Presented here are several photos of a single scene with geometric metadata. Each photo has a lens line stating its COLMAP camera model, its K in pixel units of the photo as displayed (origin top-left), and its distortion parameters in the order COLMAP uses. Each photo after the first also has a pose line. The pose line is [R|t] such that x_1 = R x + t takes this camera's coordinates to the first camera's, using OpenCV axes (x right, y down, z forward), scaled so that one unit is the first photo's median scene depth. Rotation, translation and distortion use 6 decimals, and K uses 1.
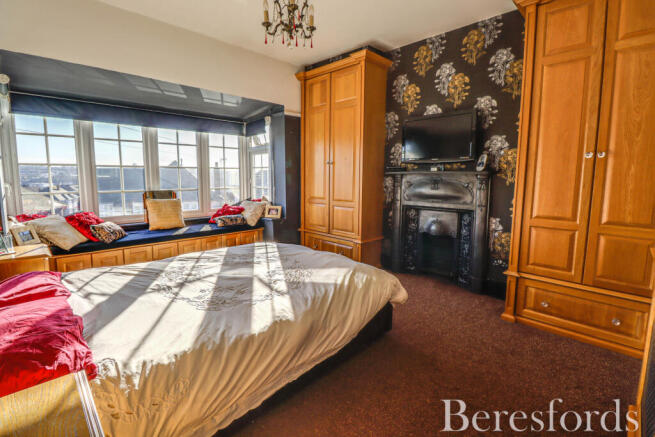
lens RADIAL K [[305.1, 0, 330.3], [0, 305.1, 208.5], [0, 0, 1]] dist [0.001129, -0.014093]
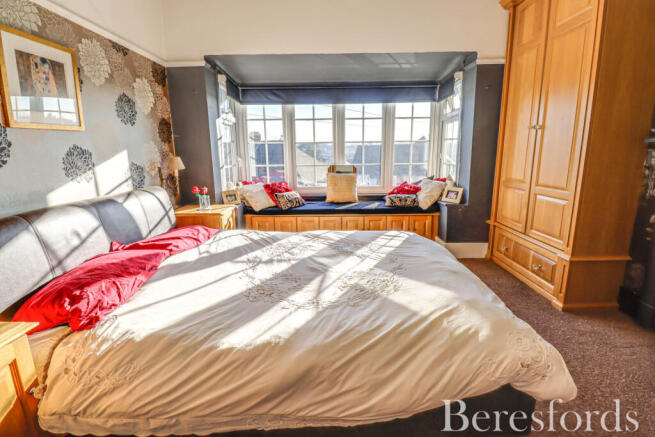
lens RADIAL K [[305.1, 0, 330.3], [0, 305.1, 208.5], [0, 0, 1]] dist [0.001129, -0.014093]
pose [[0.698765, 0.118376, -0.705489, 0.169142], [-0.060915, 0.992478, 0.106196, -0.020272], [0.712753, -0.031231, 0.700719, 0.234457]]
